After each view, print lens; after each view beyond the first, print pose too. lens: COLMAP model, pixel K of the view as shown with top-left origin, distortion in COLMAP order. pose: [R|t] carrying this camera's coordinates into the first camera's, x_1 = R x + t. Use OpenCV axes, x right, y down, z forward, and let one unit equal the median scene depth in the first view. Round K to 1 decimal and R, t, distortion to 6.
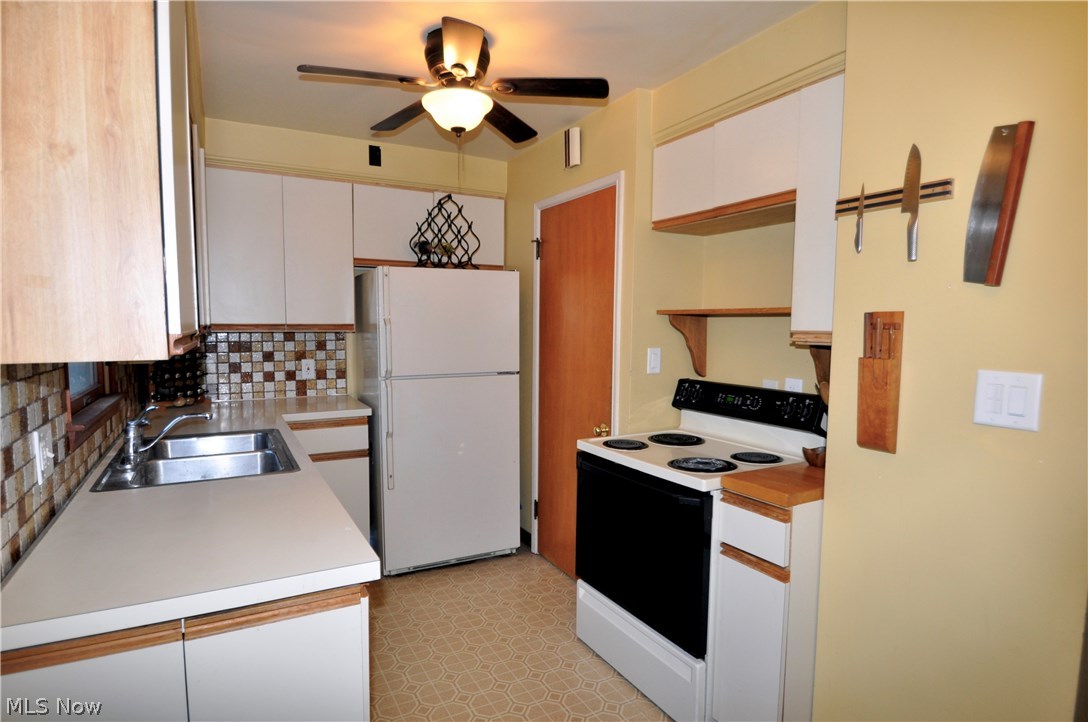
lens RADIAL K [[589.5, 0, 536.3], [0, 589.5, 376.9], [0, 0, 1]] dist [-0.005572, -0.003484]
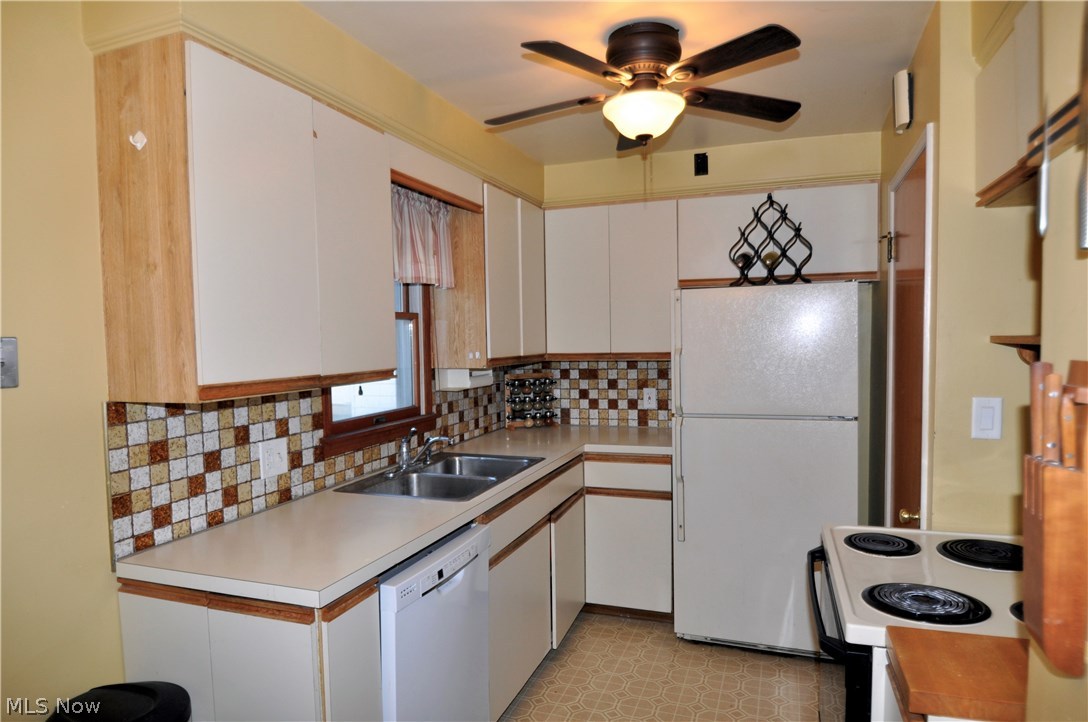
lens RADIAL K [[664.5, 0, 543.7], [0, 664.5, 377.8], [0, 0, 1]] dist [-0.028011, 0.001009]
pose [[0.668342, 0.027382, -0.743350, 0.341262], [-0.046924, 0.998884, -0.005395, -0.037556], [0.742373, 0.038487, 0.668881, 0.174046]]
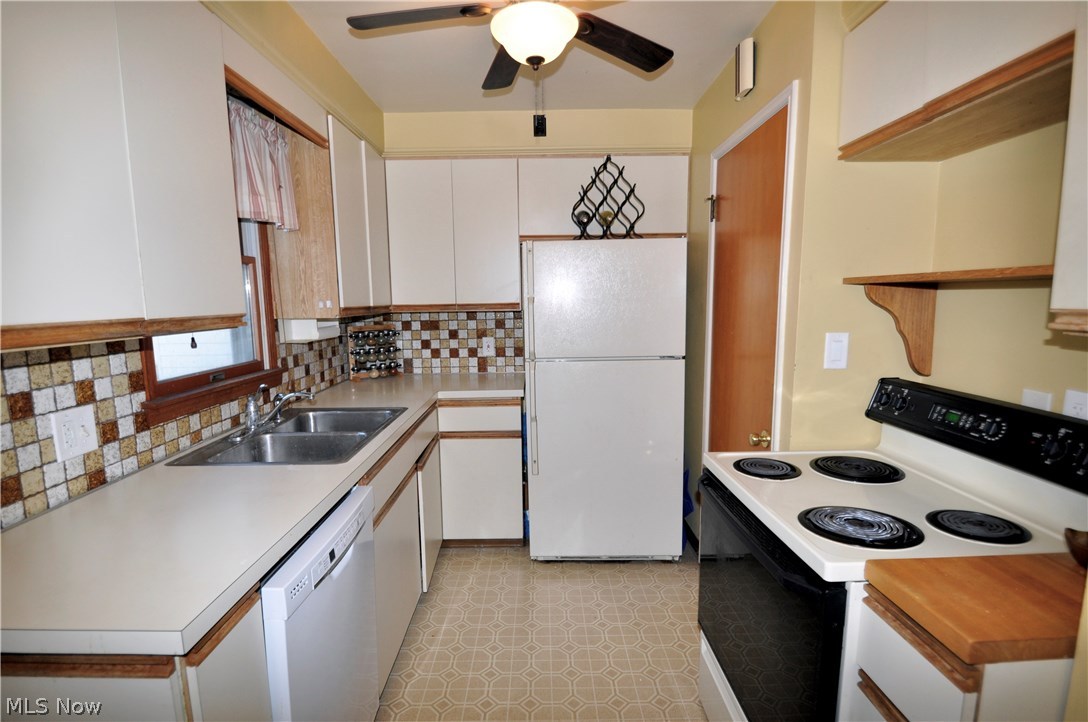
lens RADIAL K [[533.0, 0, 540.5], [0, 533.0, 375.2], [0, 0, 1]] dist [-0.000489, -0.014596]
pose [[0.883570, 0.048341, -0.465797, 0.158853], [-0.024029, 0.998028, 0.057996, -0.022742], [0.467682, -0.040050, 0.882989, 0.235148]]
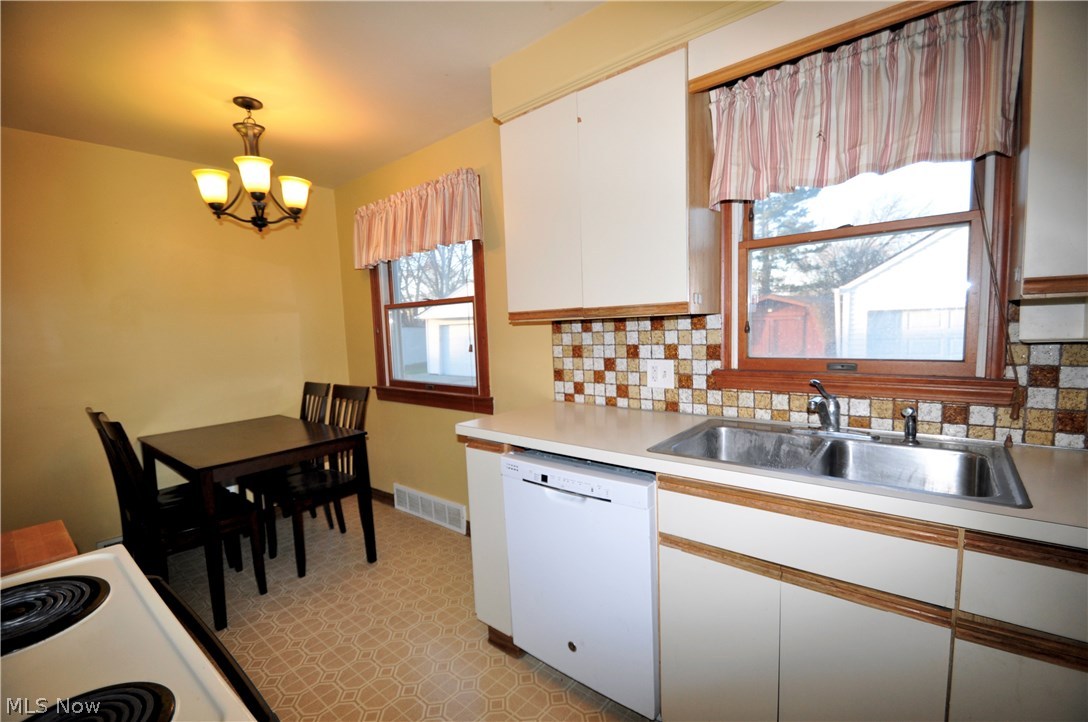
lens RADIAL K [[473.0, 0, 534.5], [0, 473.0, 373.9], [0, 0, 1]] dist [0.004833, -0.000117]
pose [[-0.932040, 0.069211, -0.355685, 0.018262], [0.000784, 0.981972, 0.189023, -0.064114], [0.362356, 0.175898, -0.915291, 0.955736]]
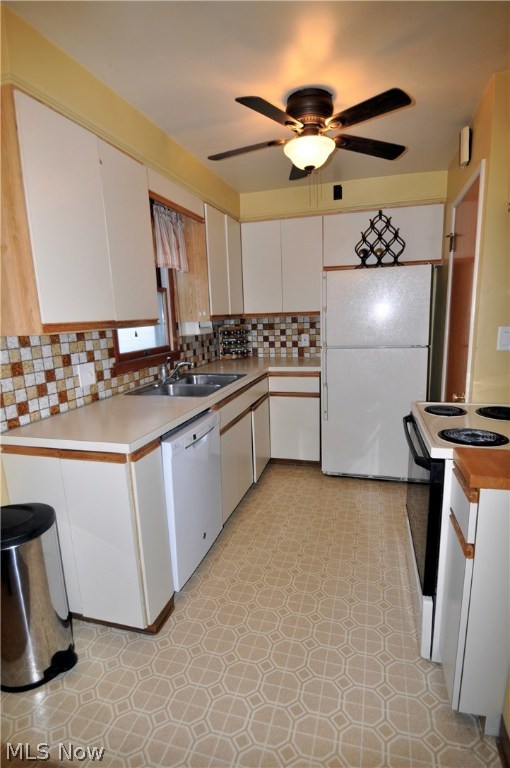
lens RADIAL K [[393.7, 0, 261.5], [0, 393.7, 392.7], [0, 0, 1]] dist [-0.010554, -0.000776]
pose [[0.720827, 0.109428, -0.684422, 0.323869], [-0.026817, 0.991122, 0.130221, -0.009058], [0.692596, -0.075512, 0.717362, 0.150655]]
